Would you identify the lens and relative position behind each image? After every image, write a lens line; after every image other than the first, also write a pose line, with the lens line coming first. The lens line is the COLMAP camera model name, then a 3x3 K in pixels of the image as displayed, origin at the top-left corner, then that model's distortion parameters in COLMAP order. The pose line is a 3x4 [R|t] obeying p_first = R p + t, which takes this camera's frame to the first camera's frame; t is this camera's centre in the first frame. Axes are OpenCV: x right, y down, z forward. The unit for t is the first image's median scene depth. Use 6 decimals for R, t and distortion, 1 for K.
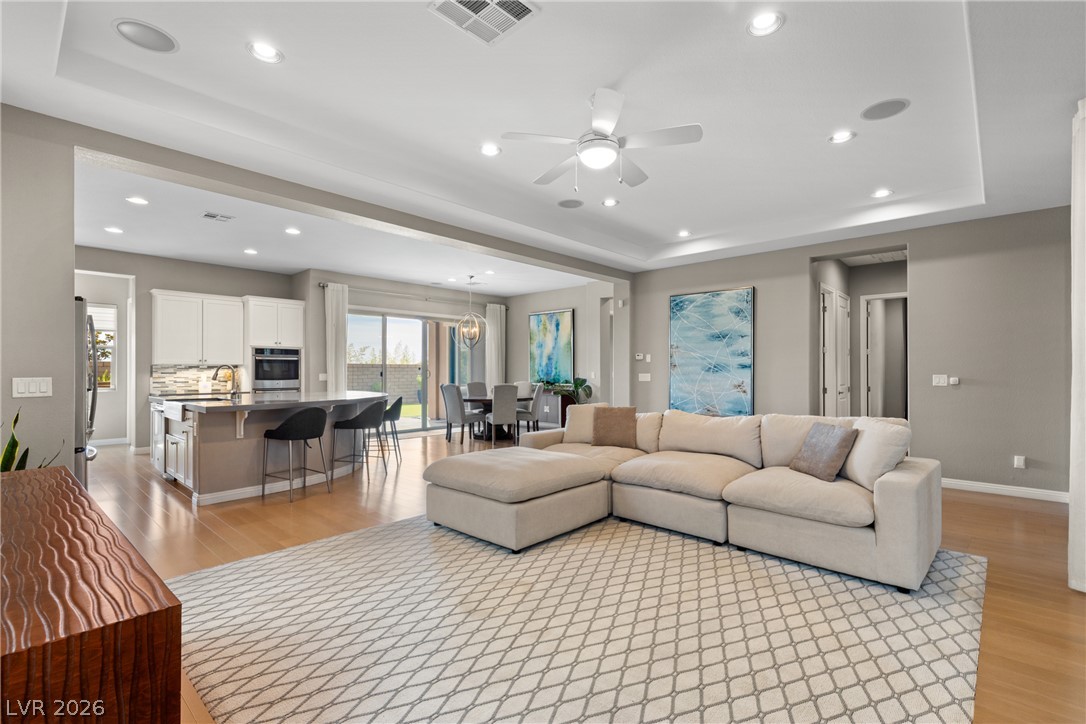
lens RADIAL K [[494.1, 0, 547.4], [0, 494.1, 371.3], [0, 0, 1]] dist [0.009117, -0.001739]
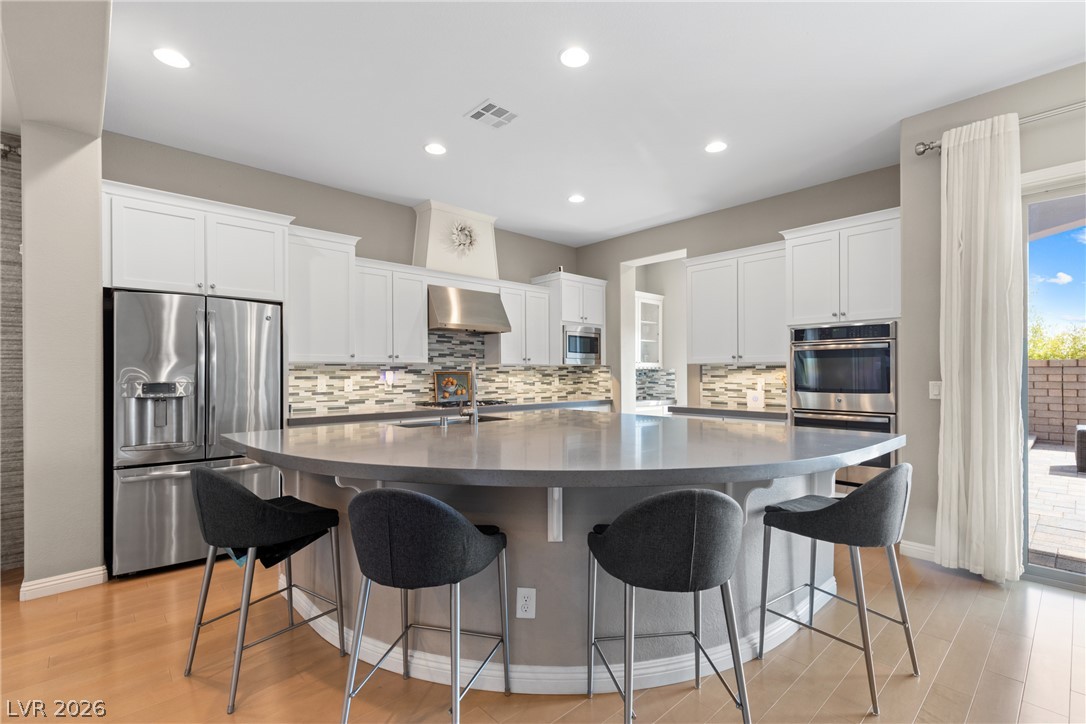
lens RADIAL K [[494.1, 0, 549.3], [0, 494.1, 371.6], [0, 0, 1]] dist [0.009117, -0.001739]
pose [[-0.075771, -0.002959, -0.997121, -0.056830], [-0.000185, 0.999996, -0.002953, -0.001115], [0.997125, -0.000039, -0.075771, 0.781617]]
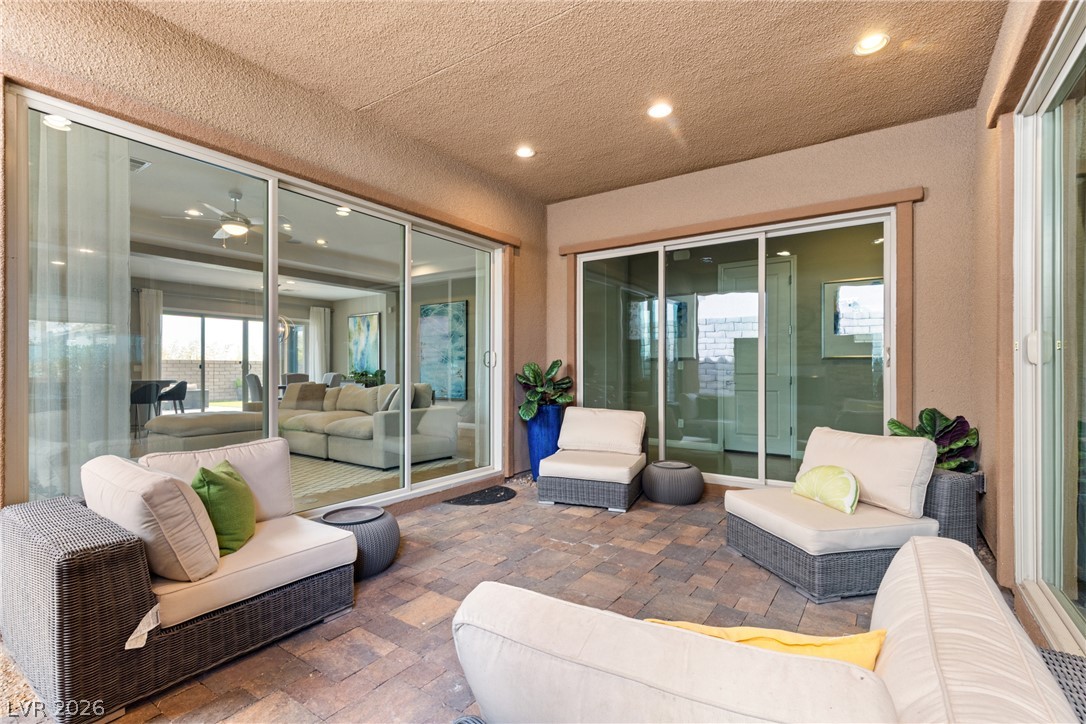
lens RADIAL K [[494.1, 0, 542.6], [0, 494.1, 367.9], [0, 0, 1]] dist [0.009117, -0.001739]
pose [[0.990521, -0.001287, 0.137354, 0.359567], [0.002207, 0.999976, -0.006544, 0.022224], [-0.137342, 0.006785, 0.990500, -0.321061]]
